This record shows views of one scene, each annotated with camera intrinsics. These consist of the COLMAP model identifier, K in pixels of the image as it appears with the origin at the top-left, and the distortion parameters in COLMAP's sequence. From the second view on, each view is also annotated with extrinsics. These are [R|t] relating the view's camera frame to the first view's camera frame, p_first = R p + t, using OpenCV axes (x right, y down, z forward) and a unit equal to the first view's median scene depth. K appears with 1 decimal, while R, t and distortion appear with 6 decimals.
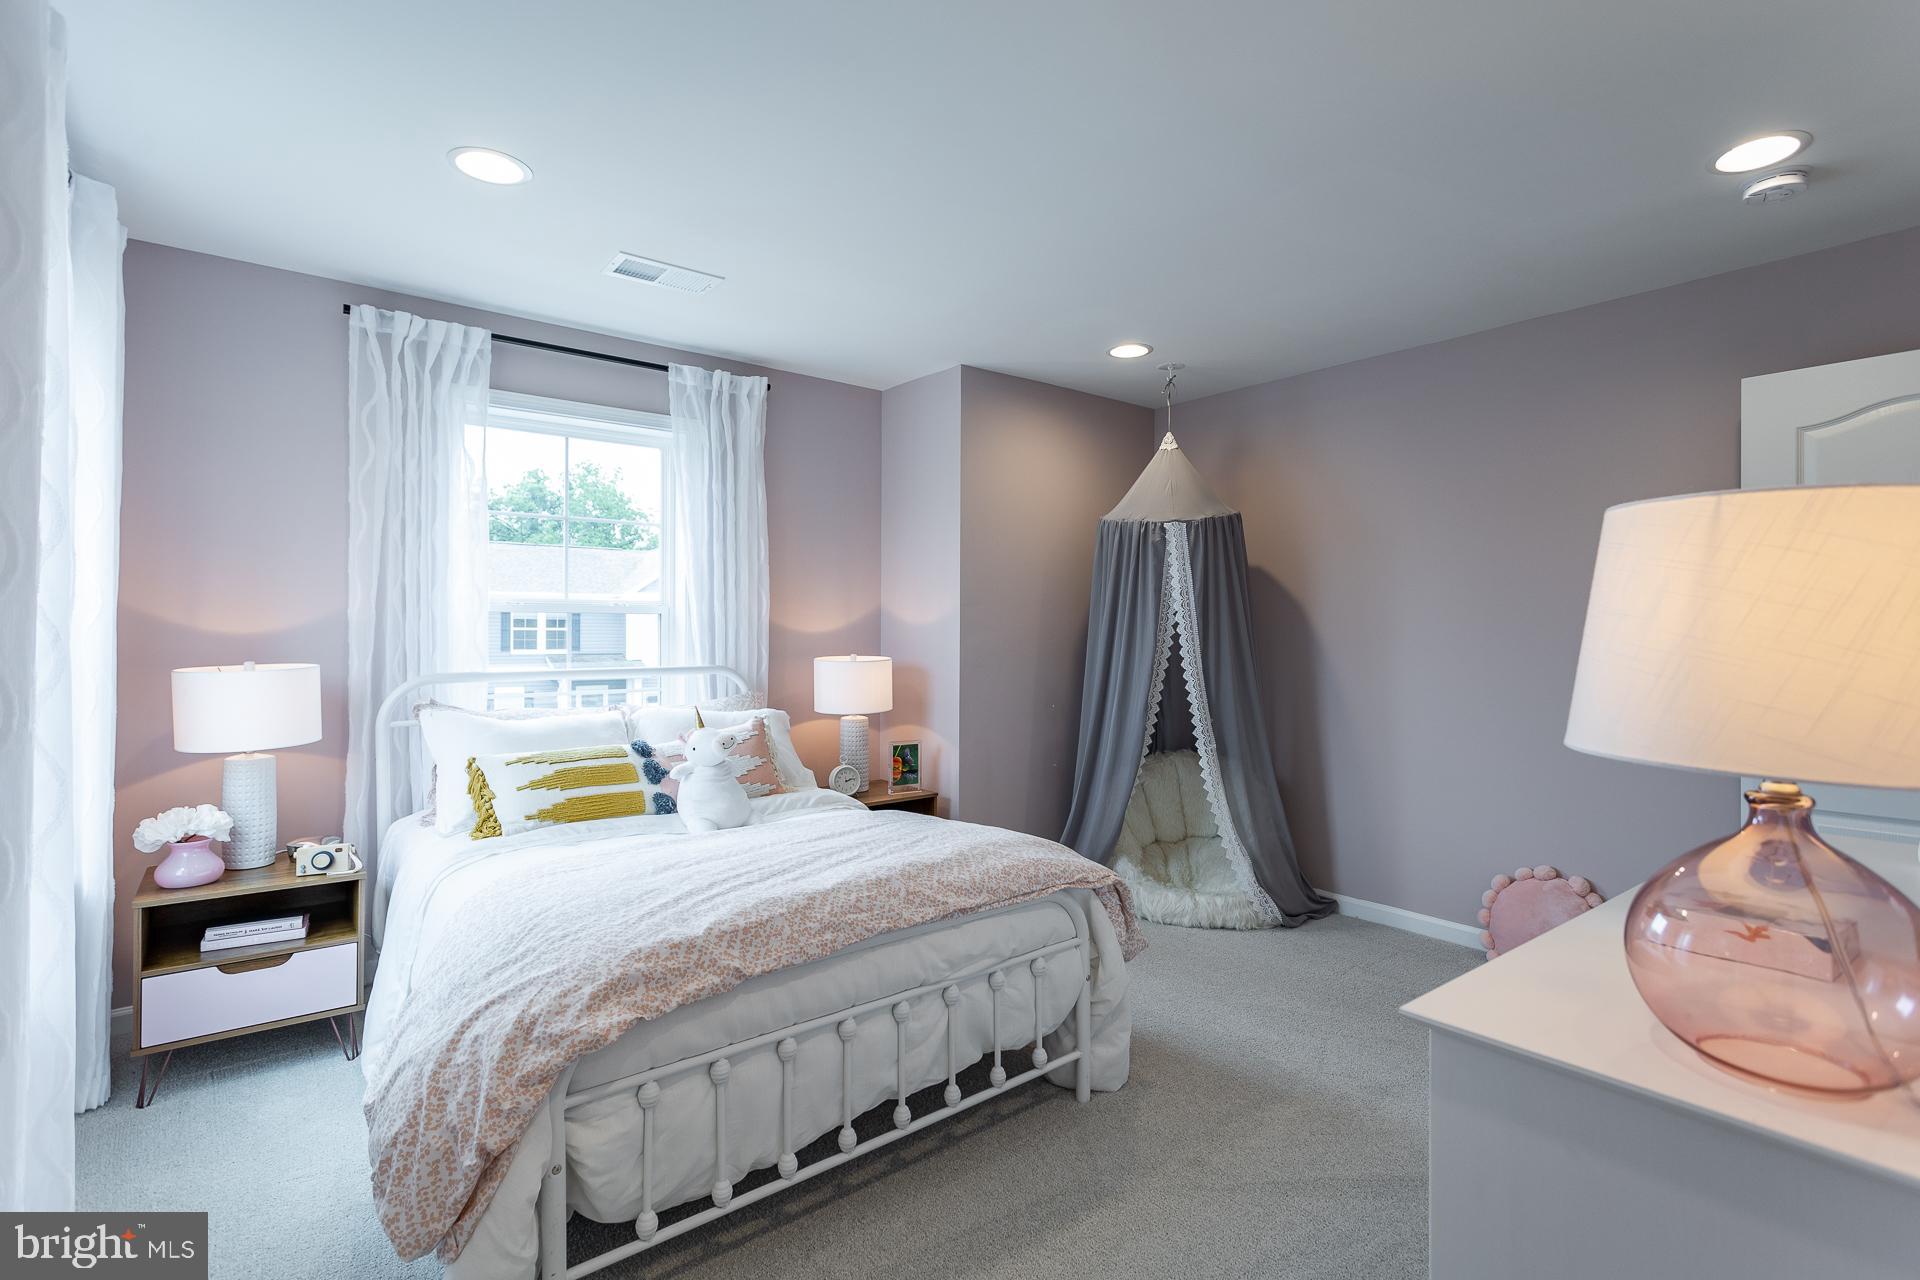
lens RADIAL K [[929.5, 0, 960.4], [0, 929.5, 636.4], [0, 0, 1]] dist [-0.001261, 0.002639]
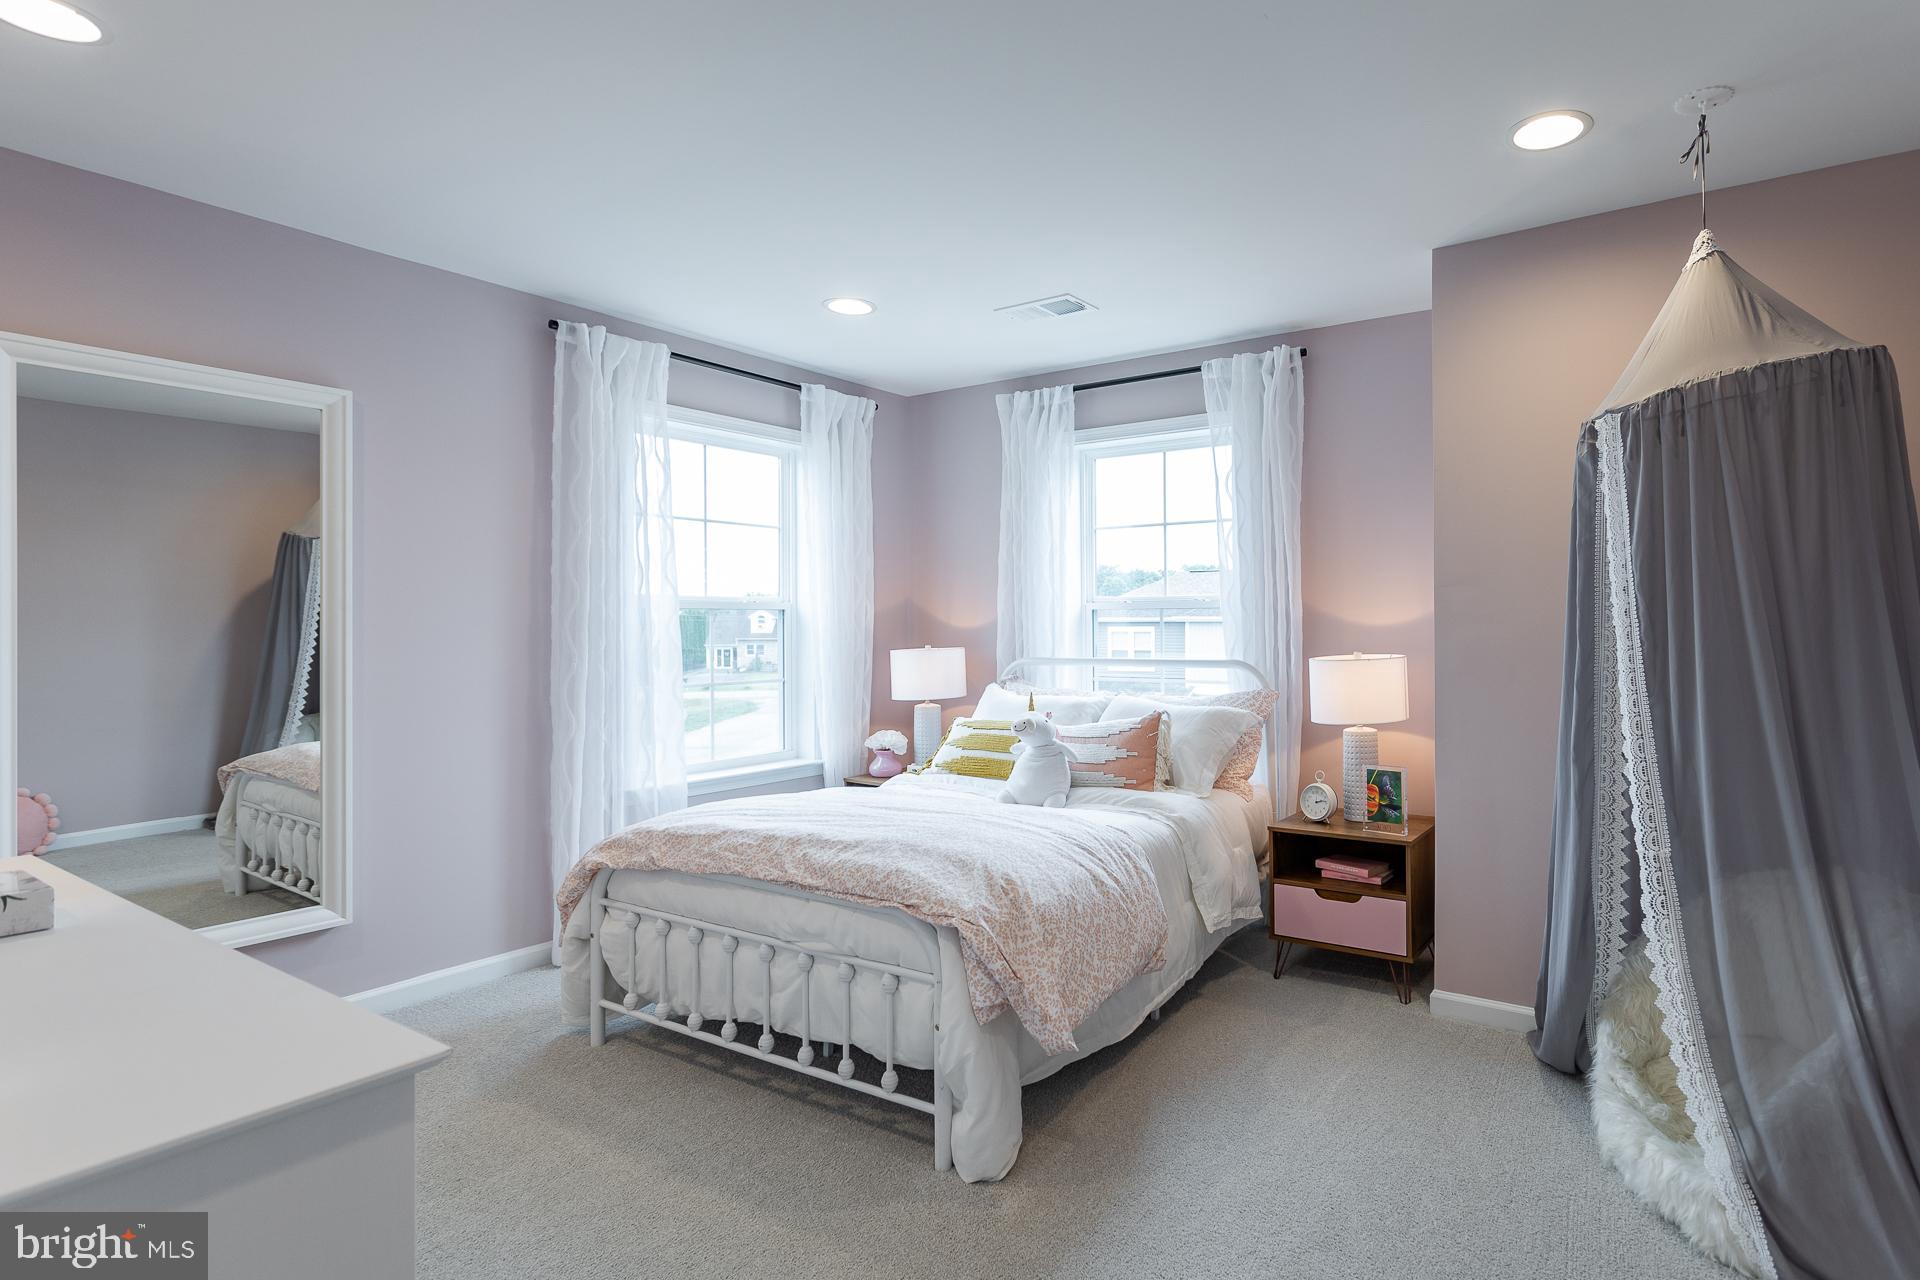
lens RADIAL K [[879.9, 0, 962.4], [0, 879.9, 636.8], [0, 0, 1]] dist [0.002956, 0.000026]
pose [[0.330293, 0.010442, -0.943821, 0.588625], [-0.003199, 0.999945, 0.009943, -0.001028], [0.943873, -0.000264, 0.330308, 0.487702]]
